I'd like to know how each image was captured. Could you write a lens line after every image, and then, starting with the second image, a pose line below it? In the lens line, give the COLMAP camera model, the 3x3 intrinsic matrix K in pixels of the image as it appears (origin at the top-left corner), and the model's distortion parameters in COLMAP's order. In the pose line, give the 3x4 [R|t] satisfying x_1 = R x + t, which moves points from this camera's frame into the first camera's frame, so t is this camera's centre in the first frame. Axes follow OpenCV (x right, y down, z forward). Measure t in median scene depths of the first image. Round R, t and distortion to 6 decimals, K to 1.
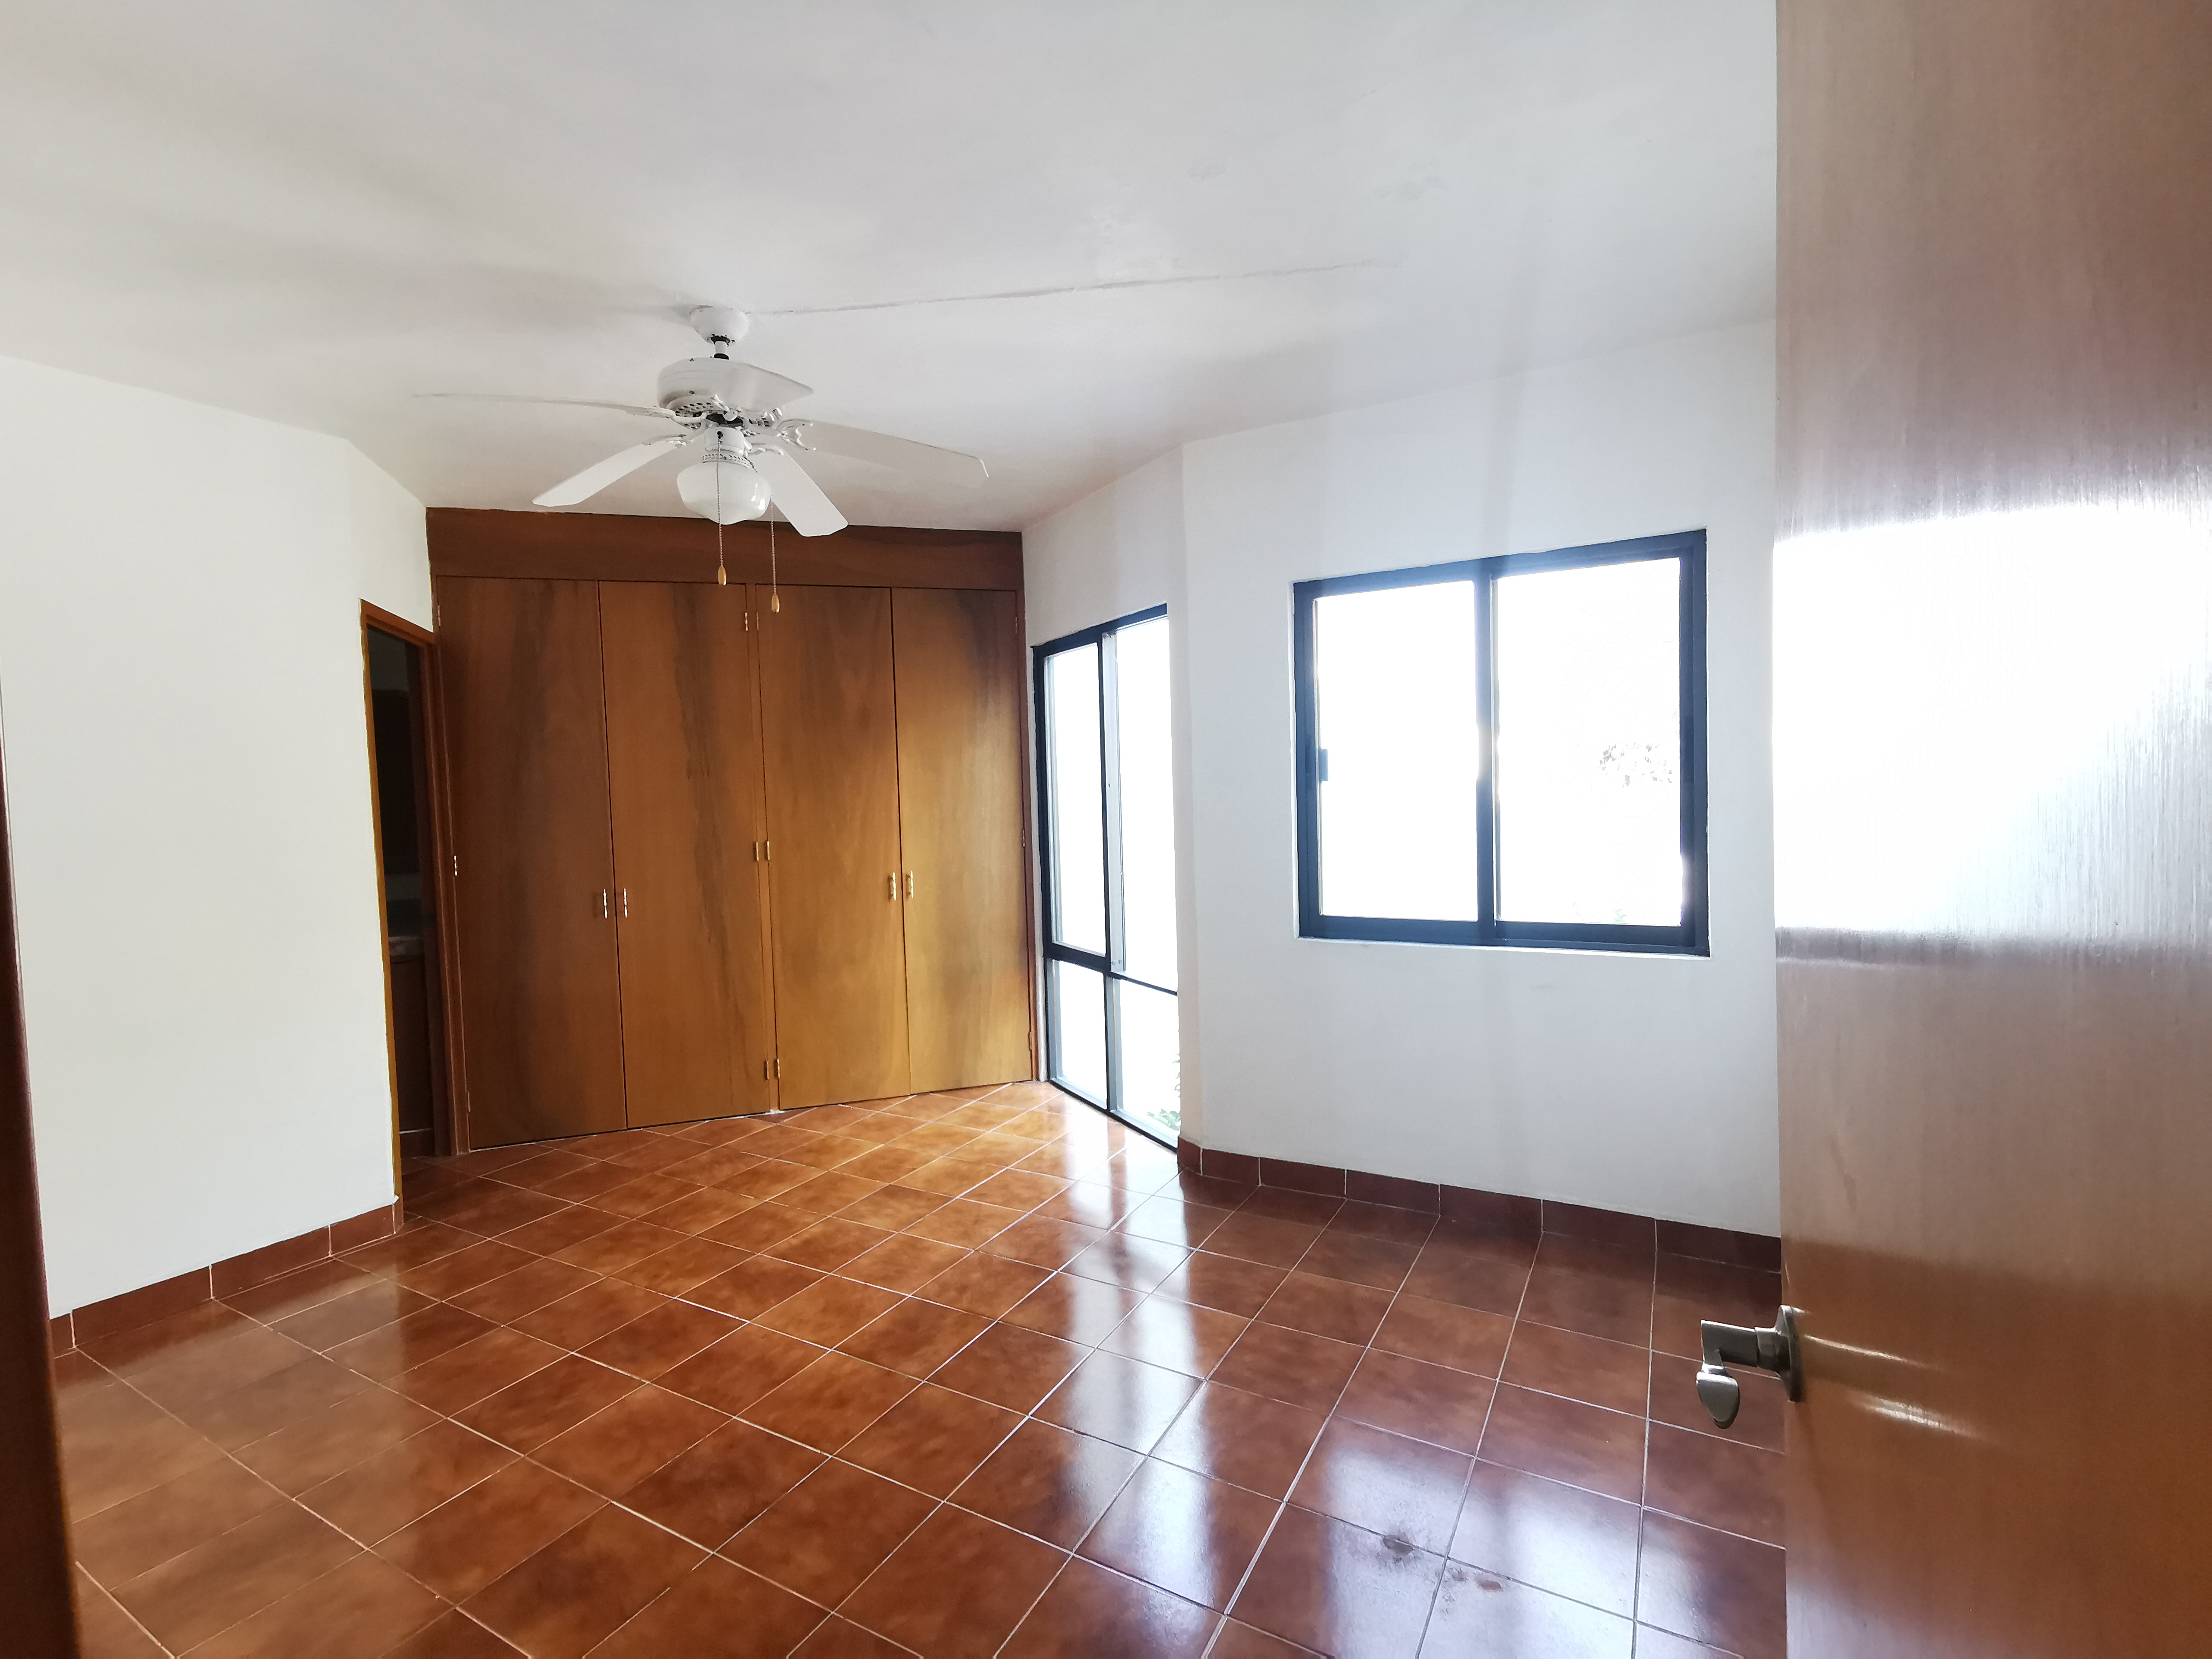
lens RADIAL K [[1014.7, 0, 1100.8], [0, 1014.7, 828.2], [0, 0, 1]] dist [-0.011639, 0.024470]
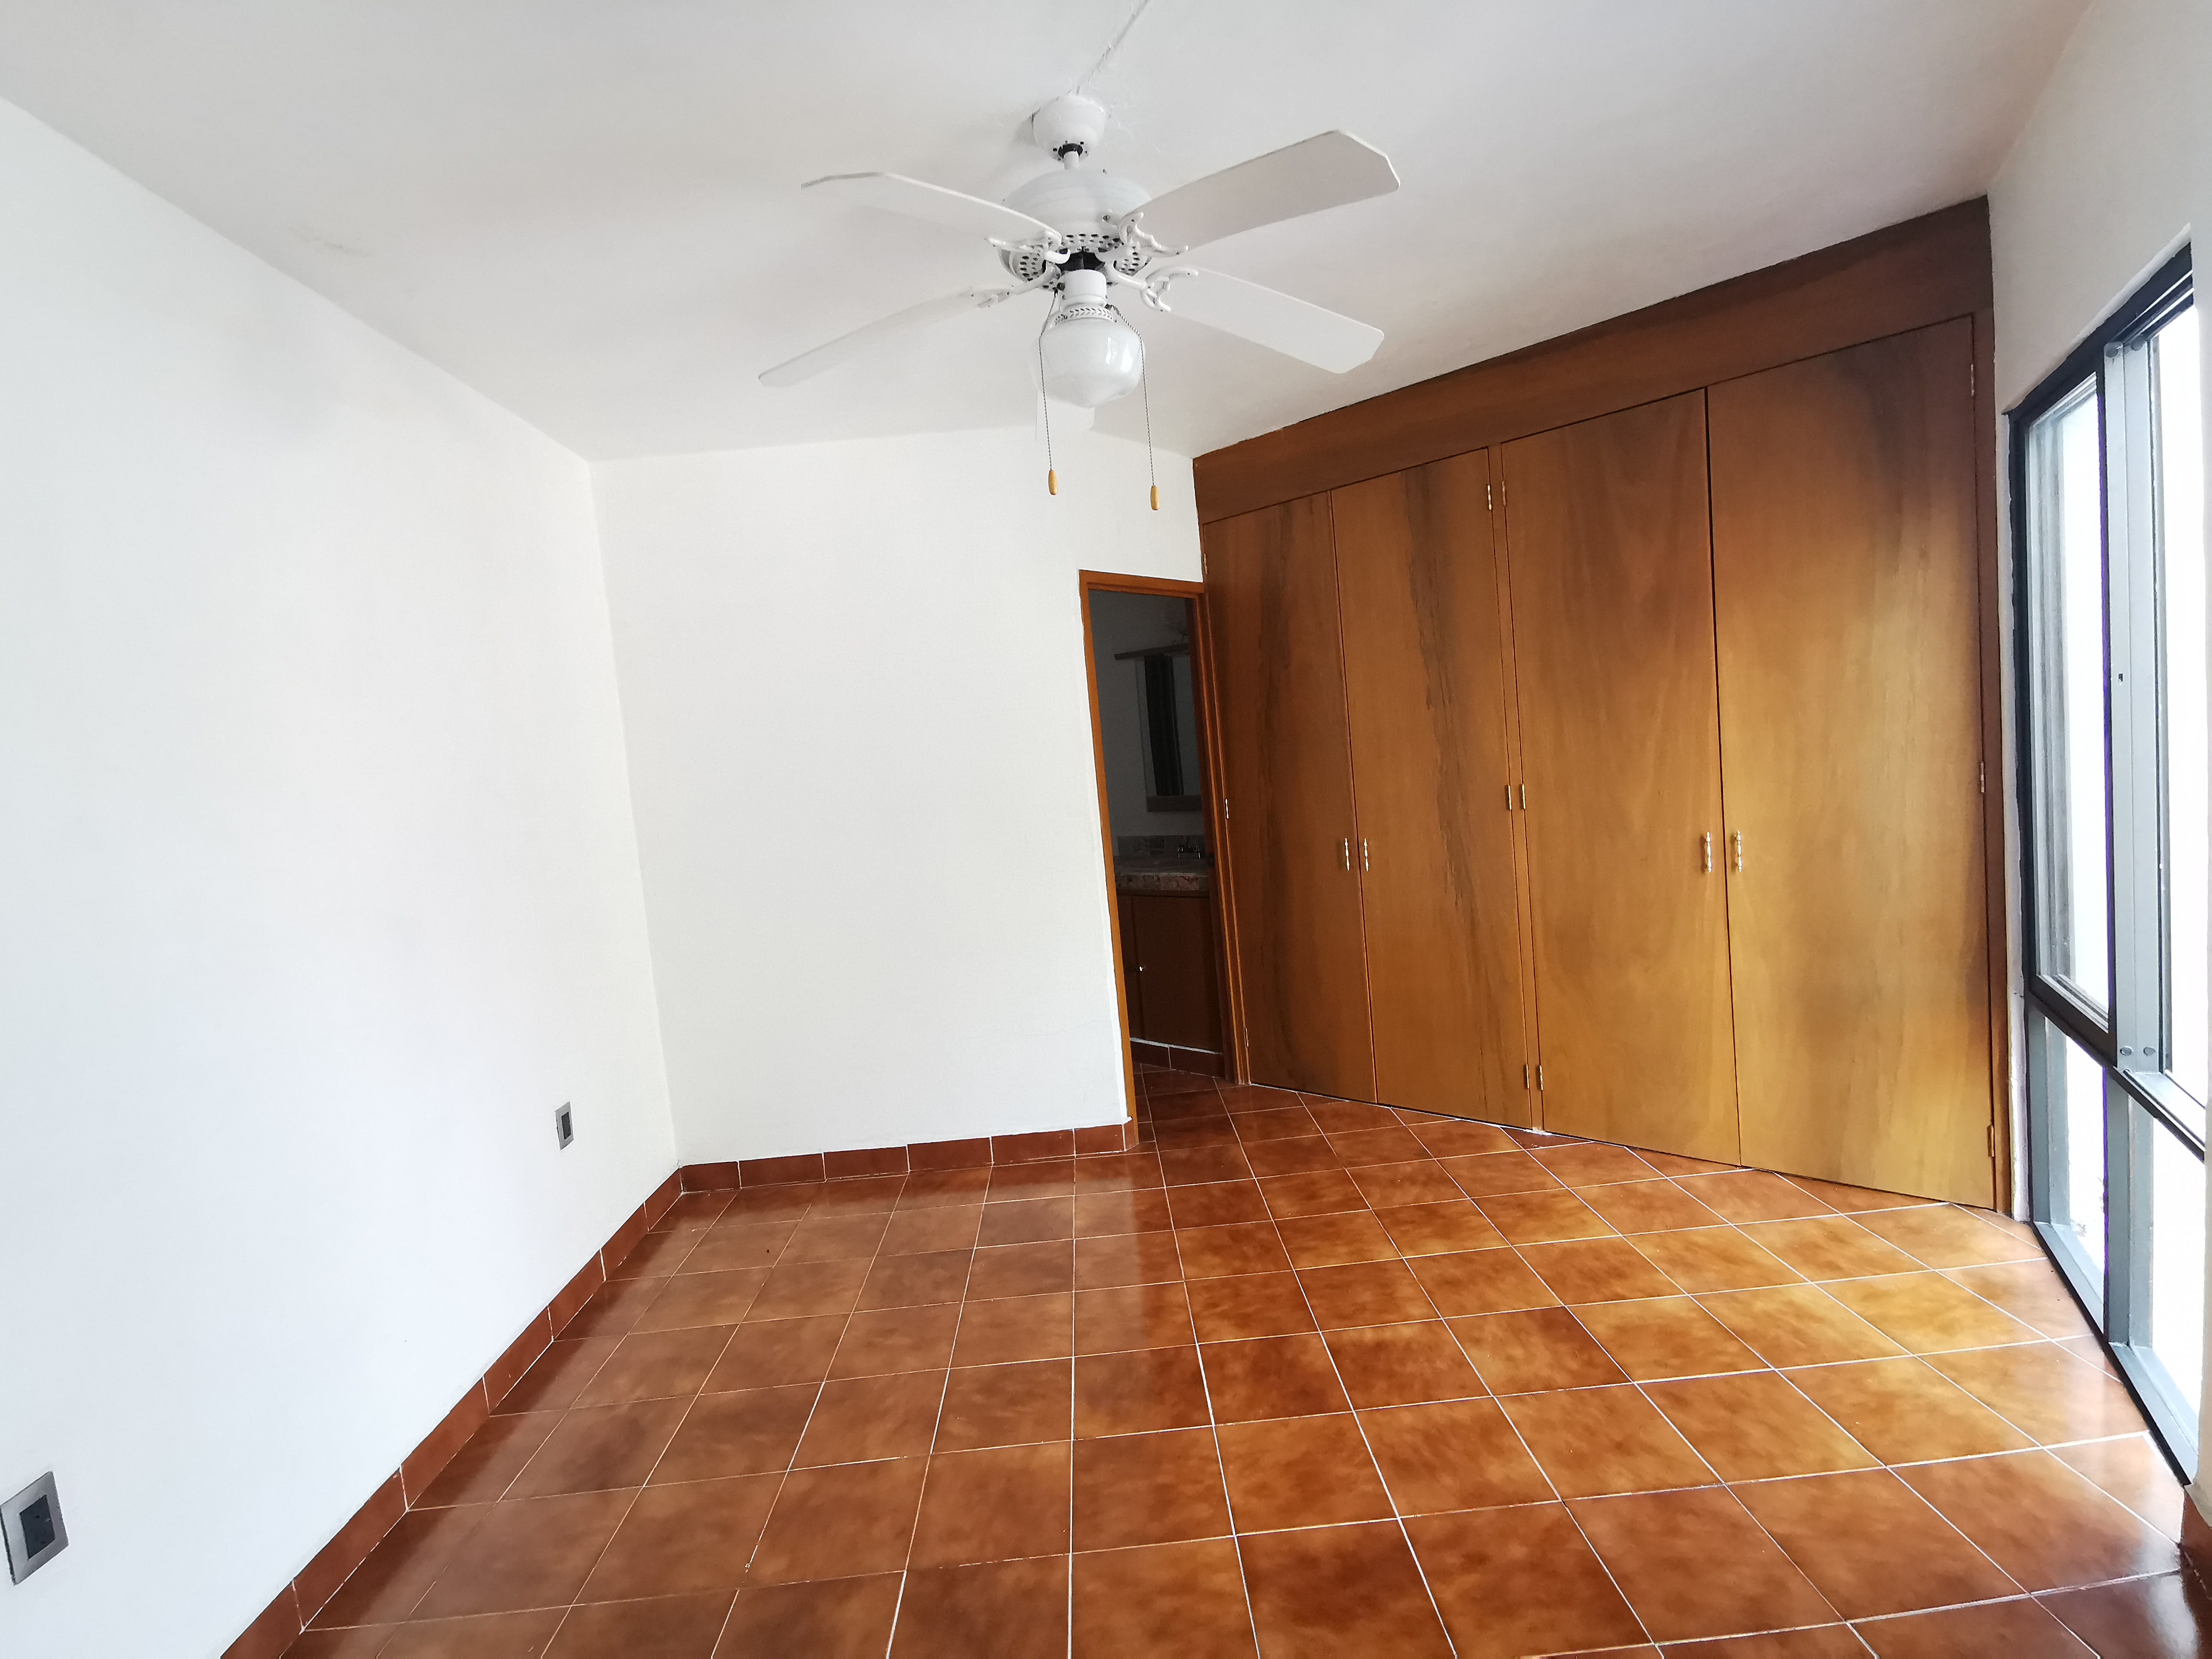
lens RADIAL K [[1014.7, 0, 1100.8], [0, 1014.7, 828.2], [0, 0, 1]] dist [-0.011639, 0.024470]
pose [[0.520165, 0.047695, -0.852733, 0.166626], [0.038522, 0.996113, 0.079212, -0.028584], [0.853197, -0.074053, 0.516306, 0.351909]]
